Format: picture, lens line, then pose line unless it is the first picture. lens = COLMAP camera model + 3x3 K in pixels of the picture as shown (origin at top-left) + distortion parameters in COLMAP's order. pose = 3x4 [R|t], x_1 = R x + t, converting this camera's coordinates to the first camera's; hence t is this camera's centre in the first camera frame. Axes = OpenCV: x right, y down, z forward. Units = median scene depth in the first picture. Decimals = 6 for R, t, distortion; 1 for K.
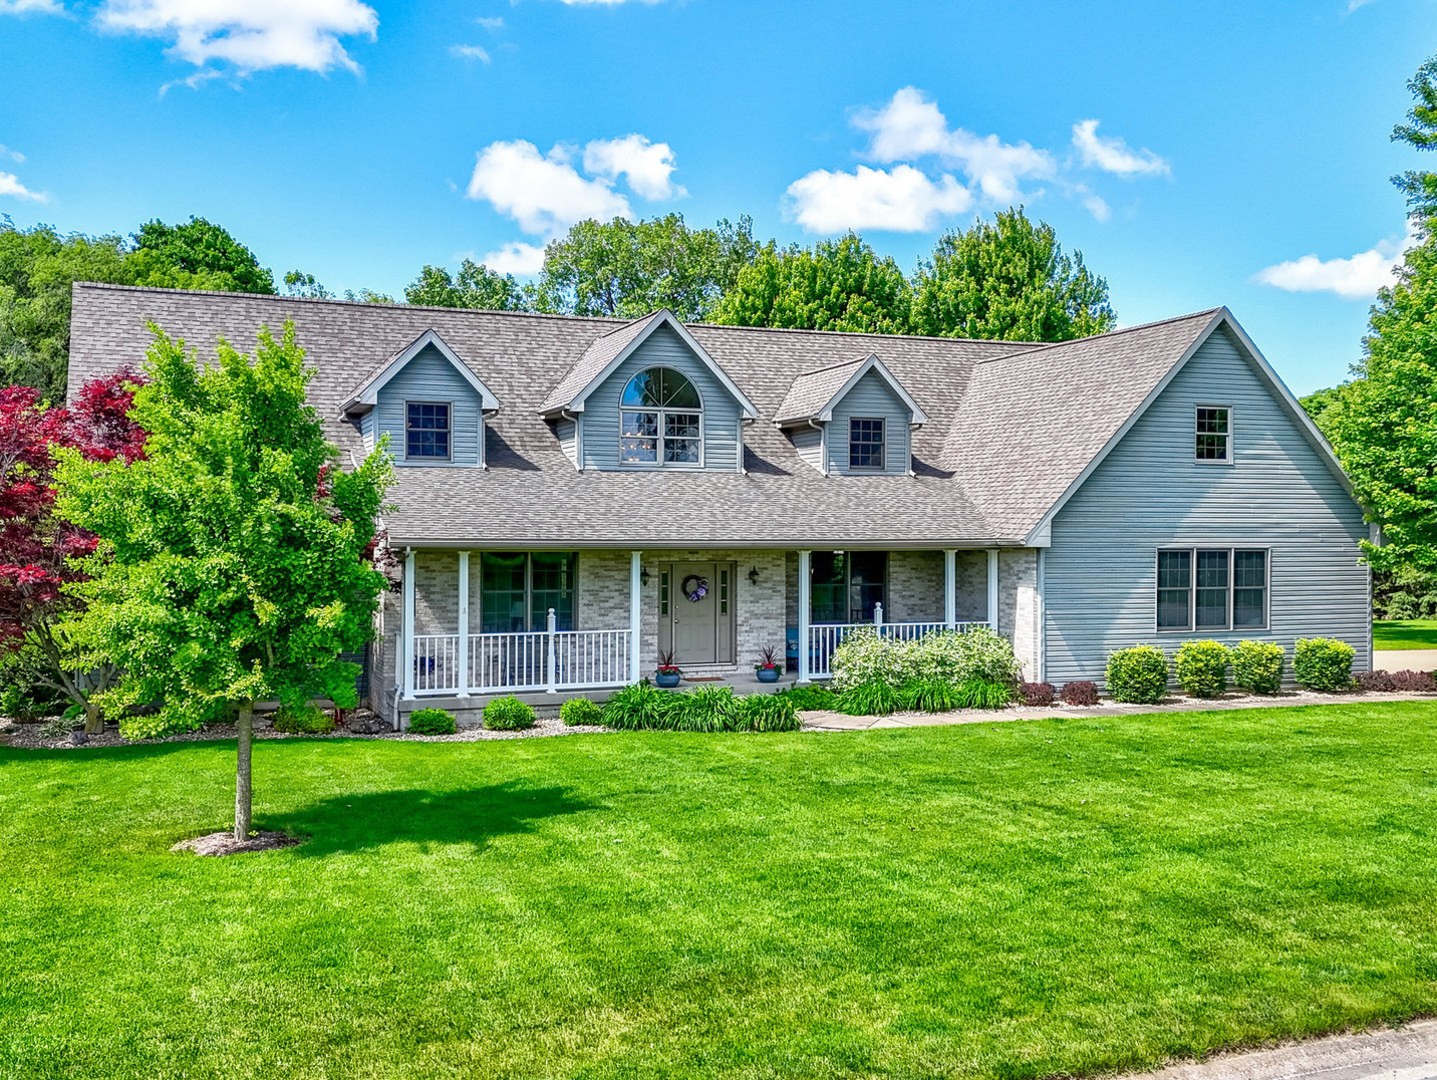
lens RADIAL K [[1423.0, 0, 702.4], [0, 1423.0, 539.9], [0, 0, 1]] dist [0.086581, -0.030294]
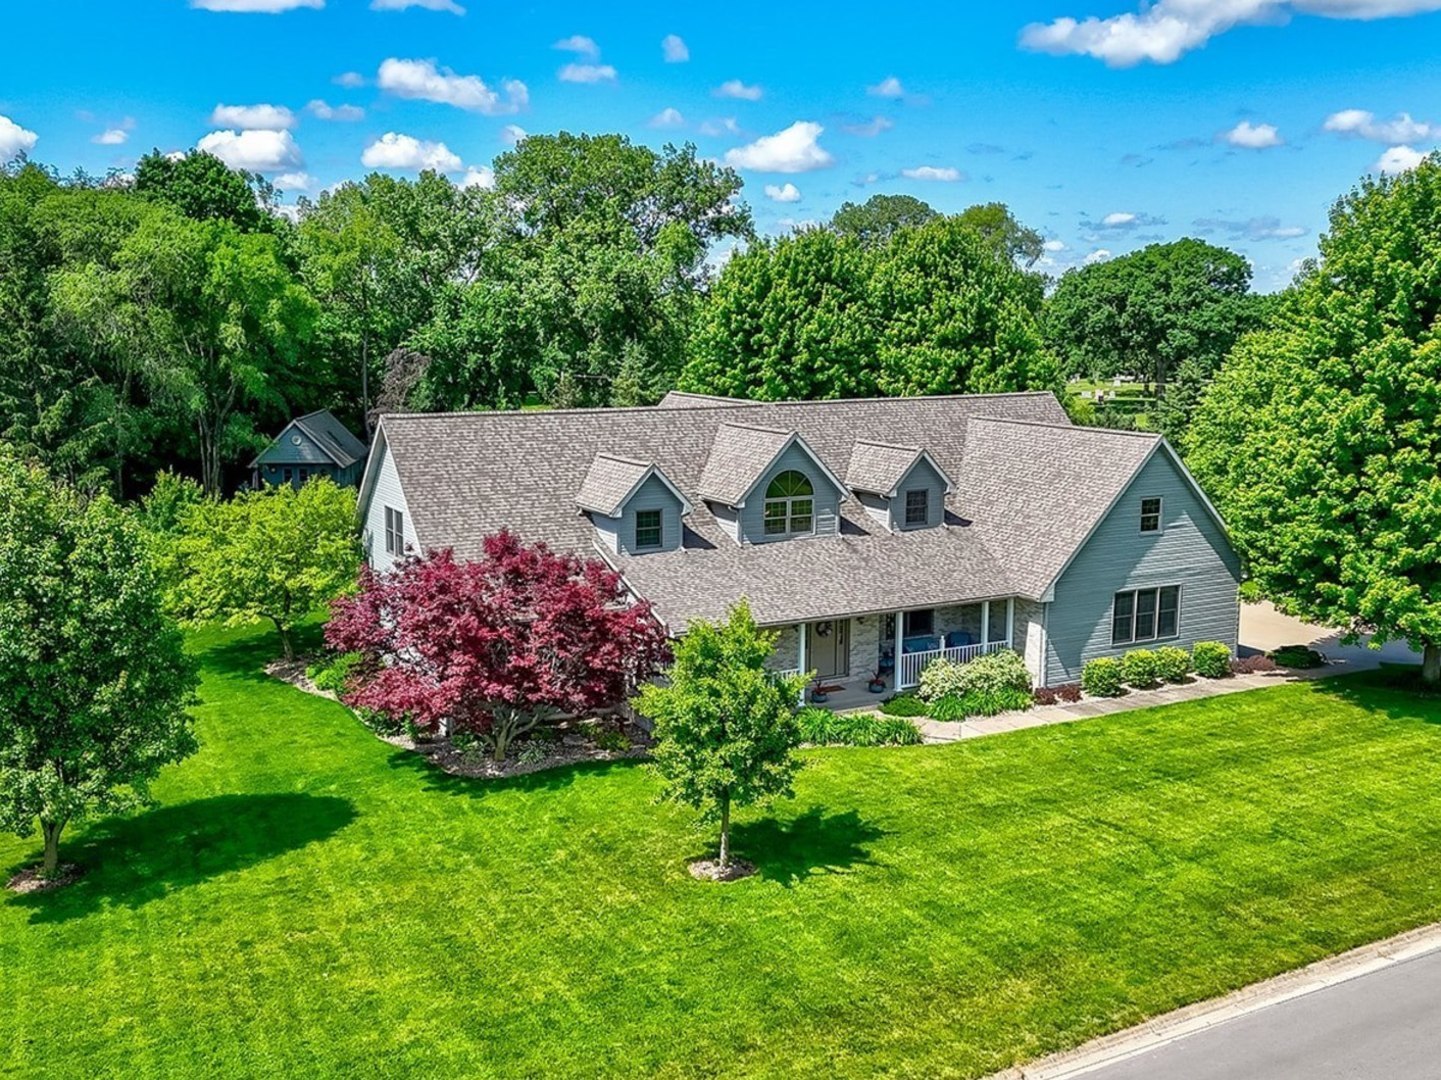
lens RADIAL K [[1449.1, 0, 669.4], [0, 1449.1, 534.1], [0, 0, 1]] dist [0.060631, -0.029544]
pose [[0.993683, -0.019422, 0.110526, -0.333511], [0.001770, 0.987500, 0.157611, -0.305336], [-0.112205, -0.156420, 0.981297, -0.479971]]
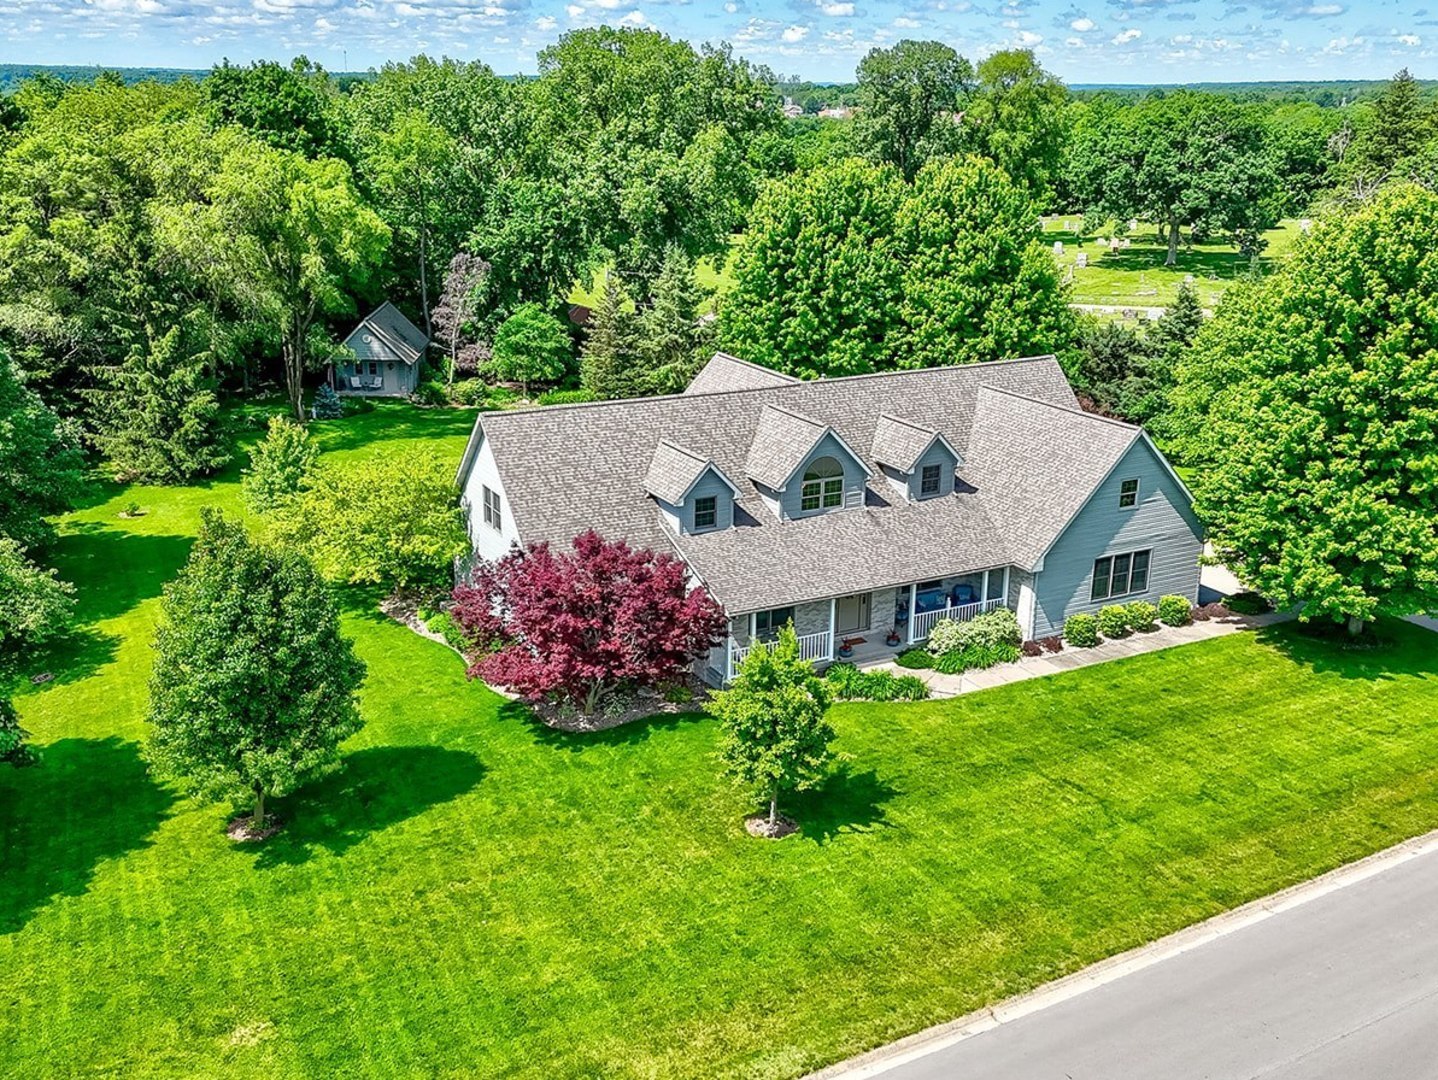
lens RADIAL K [[1416.0, 0, 671.4], [0, 1416.0, 542.8], [0, 0, 1]] dist [0.103575, -0.193902]
pose [[0.994947, -0.032537, 0.094980, -0.399442], [0.001862, 0.951849, 0.306562, -0.577730], [-0.100381, -0.304836, 0.947100, -0.678143]]
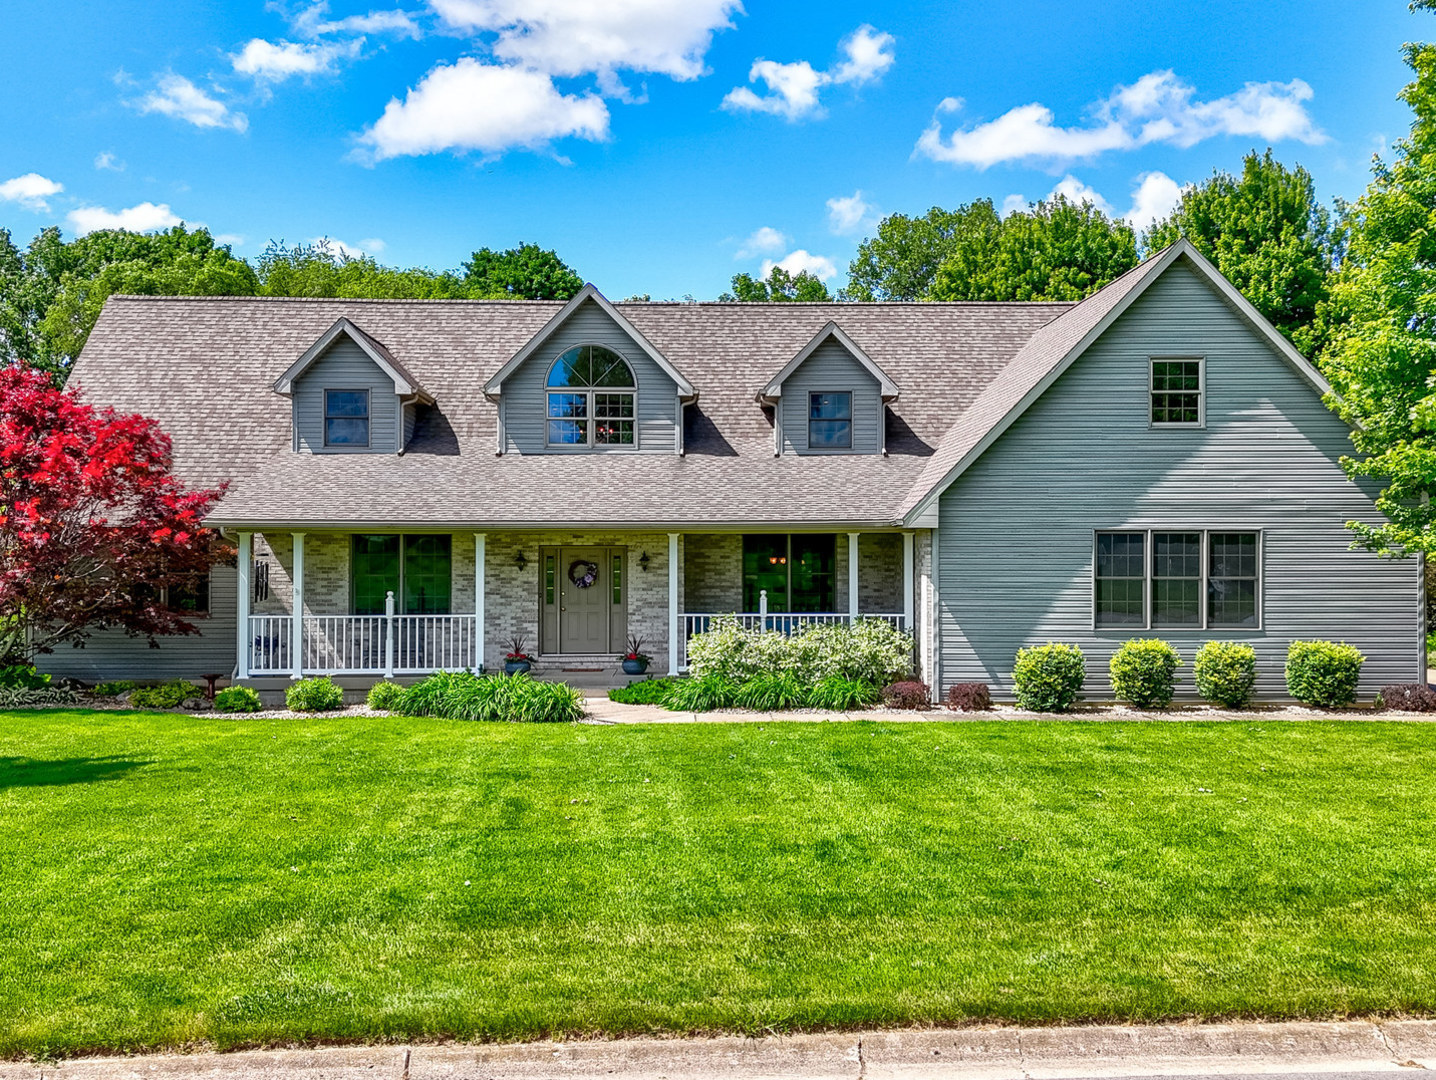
lens RADIAL K [[1422.0, 0, 701.9], [0, 1422.0, 539.9], [0, 0, 1]] dist [0.086581, -0.030294]
pose [[0.939081, -0.003529, -0.343677, 0.389230], [0.000465, 0.999959, -0.008998, 0.019254], [0.343695, 0.008290, 0.939045, 0.131588]]
